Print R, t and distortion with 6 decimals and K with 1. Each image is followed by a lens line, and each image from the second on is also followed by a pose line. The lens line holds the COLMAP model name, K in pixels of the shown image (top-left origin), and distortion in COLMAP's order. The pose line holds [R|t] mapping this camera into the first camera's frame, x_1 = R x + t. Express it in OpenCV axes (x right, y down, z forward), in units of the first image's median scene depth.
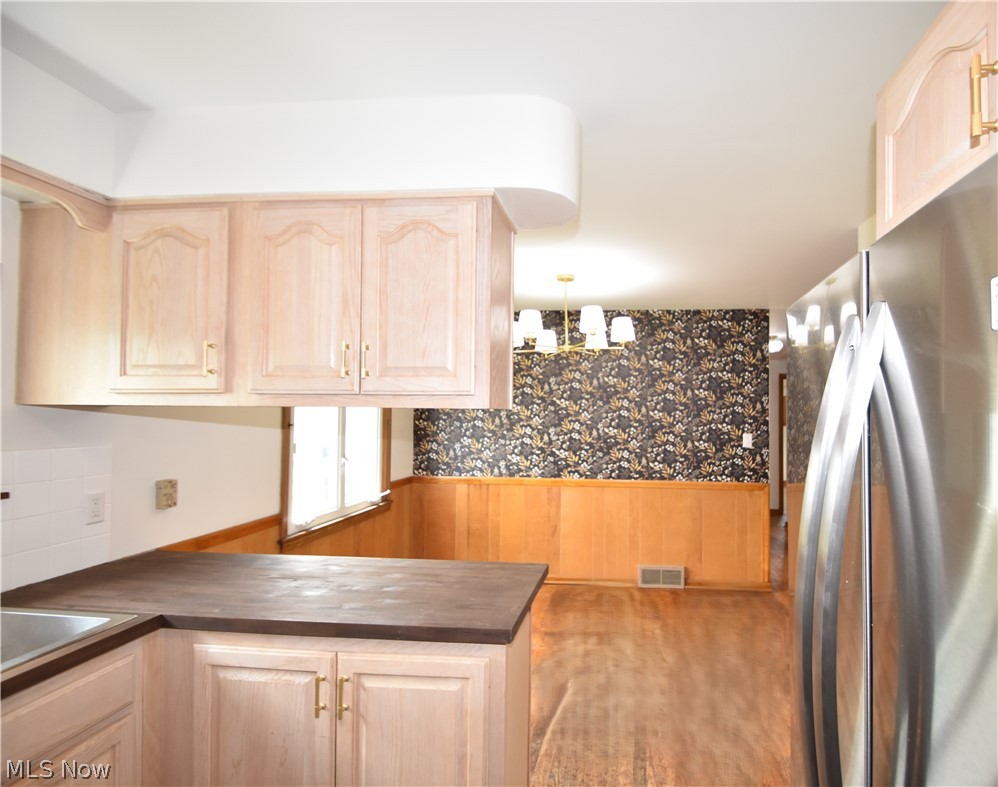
lens RADIAL K [[515.5, 0, 588.1], [0, 515.5, 401.6], [0, 0, 1]] dist [-0.005562, -0.006889]
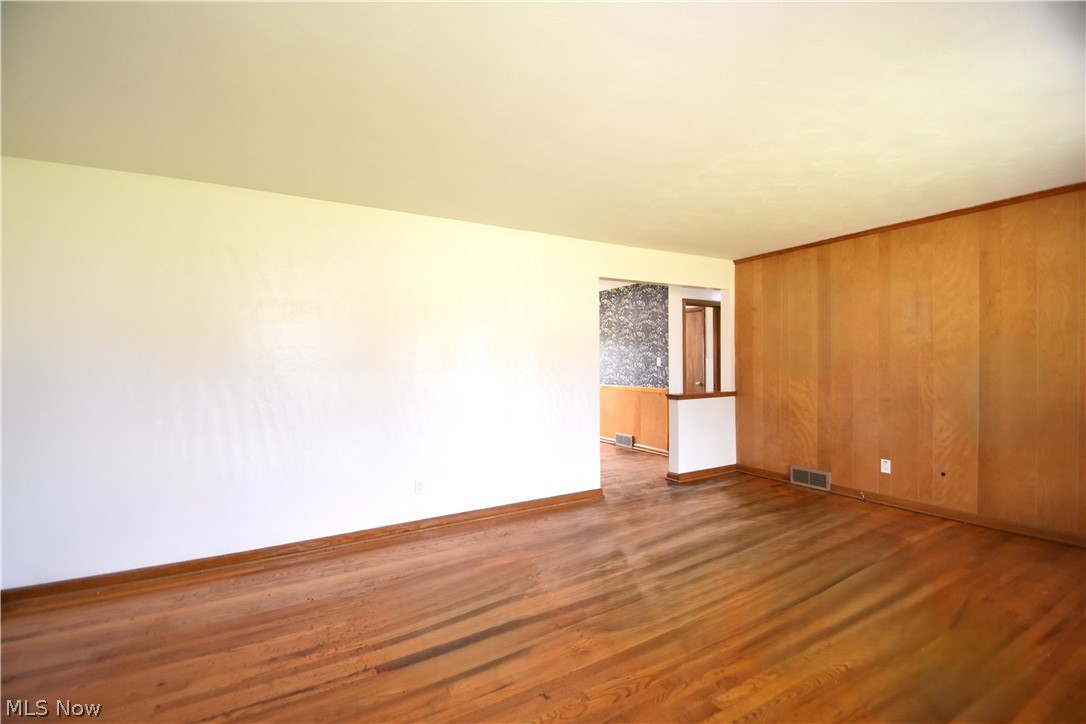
lens RADIAL K [[474.6, 0, 537.9], [0, 474.6, 368.7], [0, 0, 1]] dist [0.004143, -0.010150]
pose [[0.566364, -0.004041, -0.824145, 1.309365], [0.044354, 0.998688, 0.025584, 0.042689], [0.822961, -0.051044, 0.565800, -0.140602]]
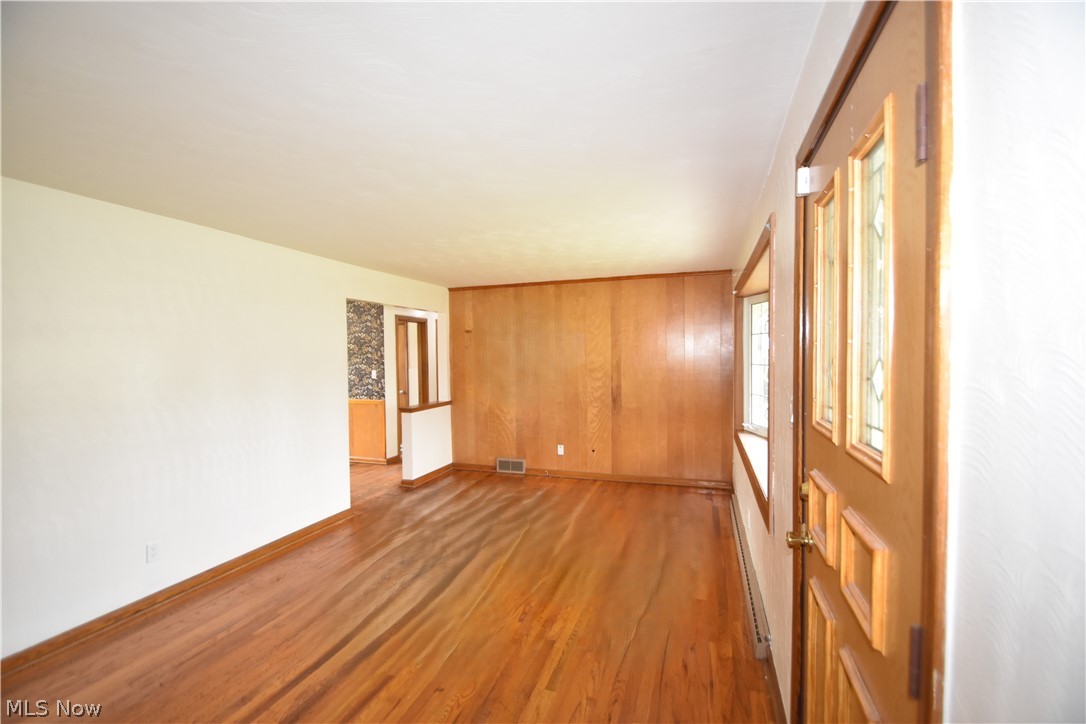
lens RADIAL K [[474.6, 0, 540.4], [0, 474.6, 364.8], [0, 0, 1]] dist [0.004143, -0.010150]
pose [[0.969359, -0.015601, -0.245153, 1.199951], [0.028755, 0.998327, 0.050171, -0.015847], [0.243960, -0.055684, 0.968185, -0.340069]]
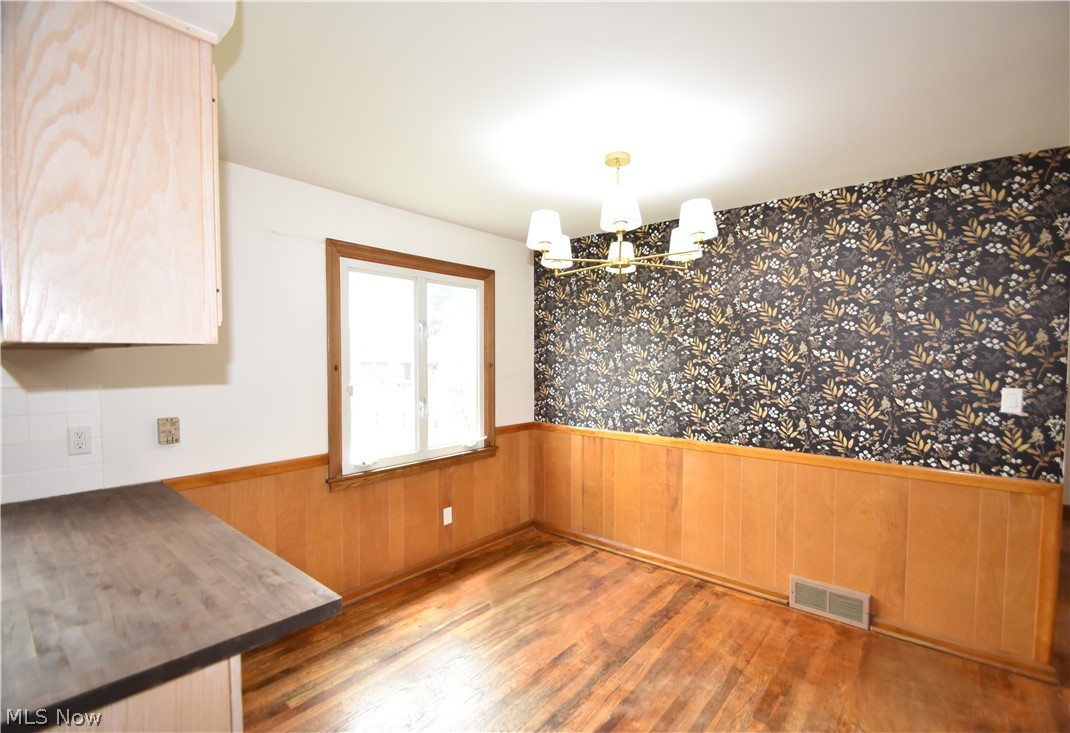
lens RADIAL K [[477.0, 0, 542.0], [0, 477.0, 375.0], [0, 0, 1]] dist [-0.007916, -0.006529]
pose [[0.815704, 0.014293, -0.578293, 0.191496], [0.019762, 0.998423, 0.052552, 0.012461], [0.578132, -0.054296, 0.814135, 0.312678]]
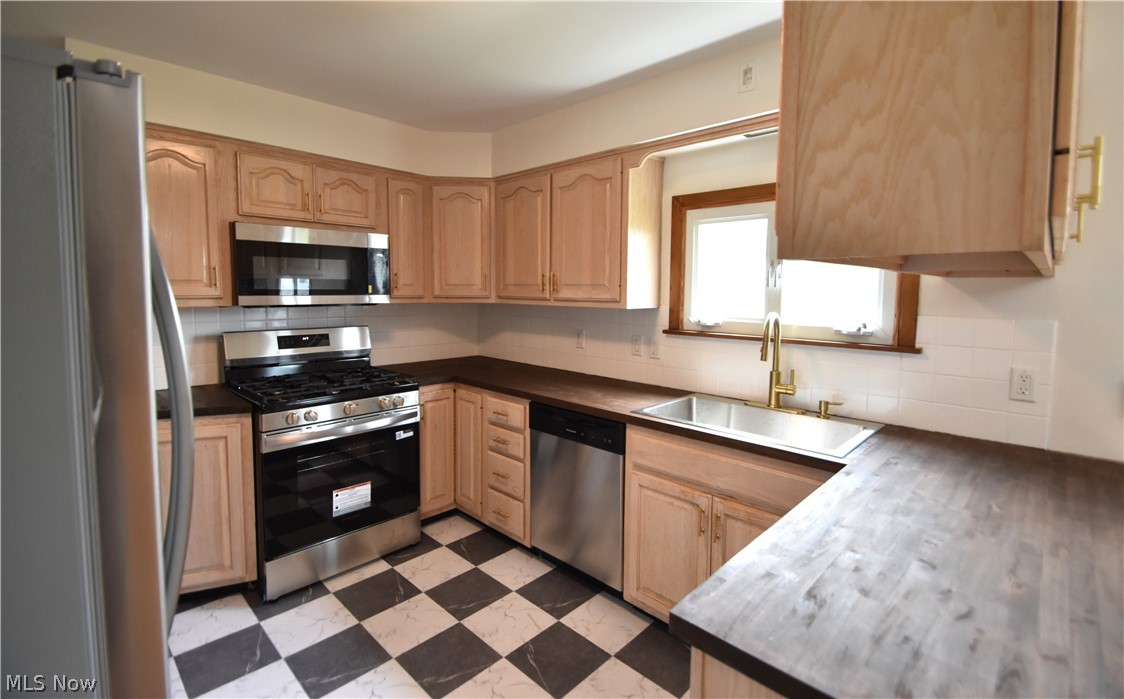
lens RADIAL K [[507.8, 0, 580.2], [0, 507.8, 324.6], [0, 0, 1]] dist [-0.012787, -0.002880]
pose [[-0.635794, 0.041999, -0.770715, 0.114092], [0.006740, 0.998783, 0.048868, 0.018755], [0.771829, 0.025875, -0.635303, 0.395924]]
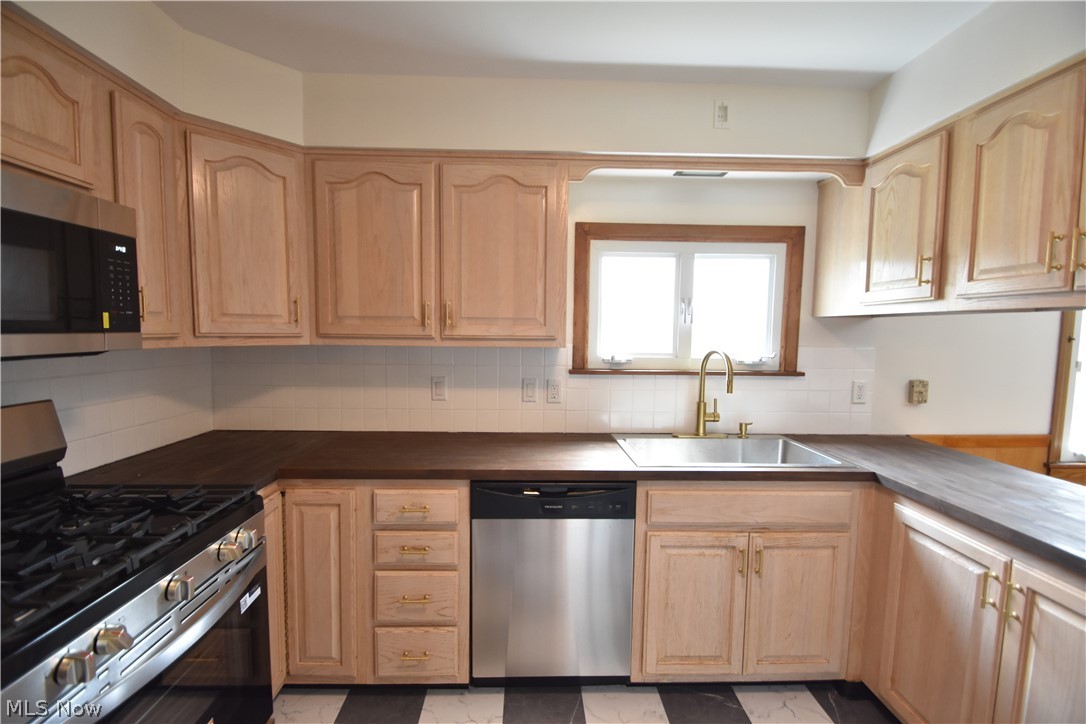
lens RADIAL K [[474.6, 0, 538.6], [0, 474.6, 369.7], [0, 0, 1]] dist [0.004143, -0.010150]
pose [[0.094331, 0.076273, -0.992615, 0.088674], [0.014789, 0.996843, 0.078003, 0.014507], [0.995431, -0.022038, 0.092905, 0.008968]]
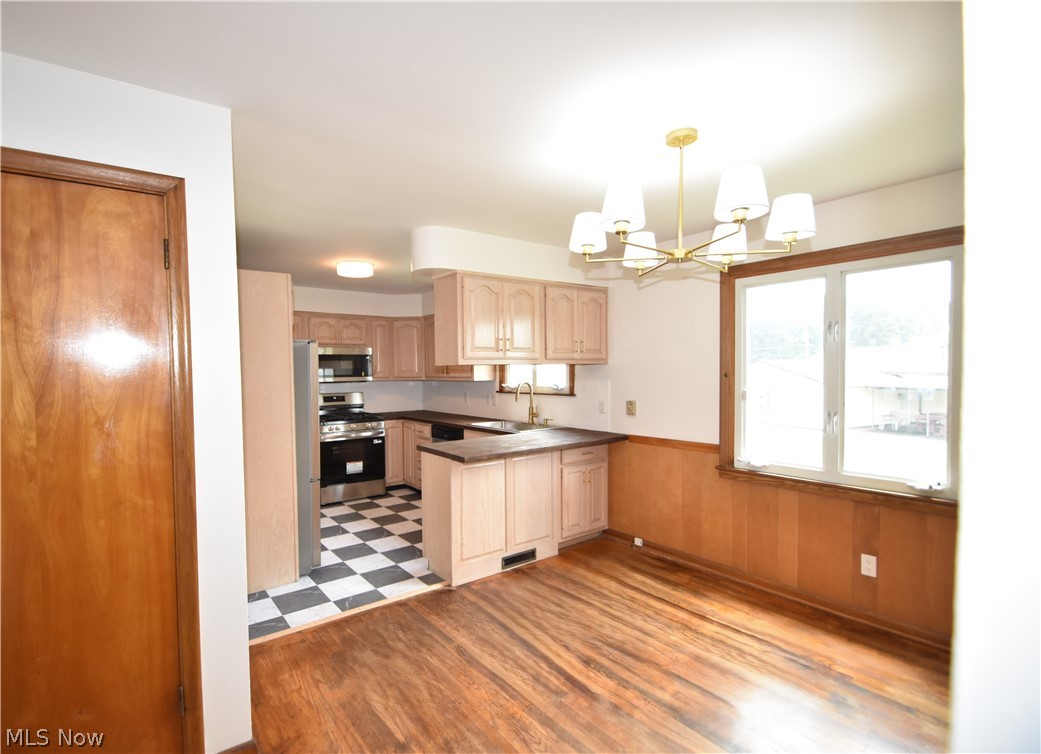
lens RADIAL K [[513.1, 0, 480.7], [0, 513.1, 381.9], [0, 0, 1]] dist [-0.006088, -0.000261]
pose [[-0.771693, 0.019208, -0.635705, 0.415659], [0.024709, 0.999695, 0.000211, 0.031981], [0.635515, -0.015545, -0.771932, 1.037422]]
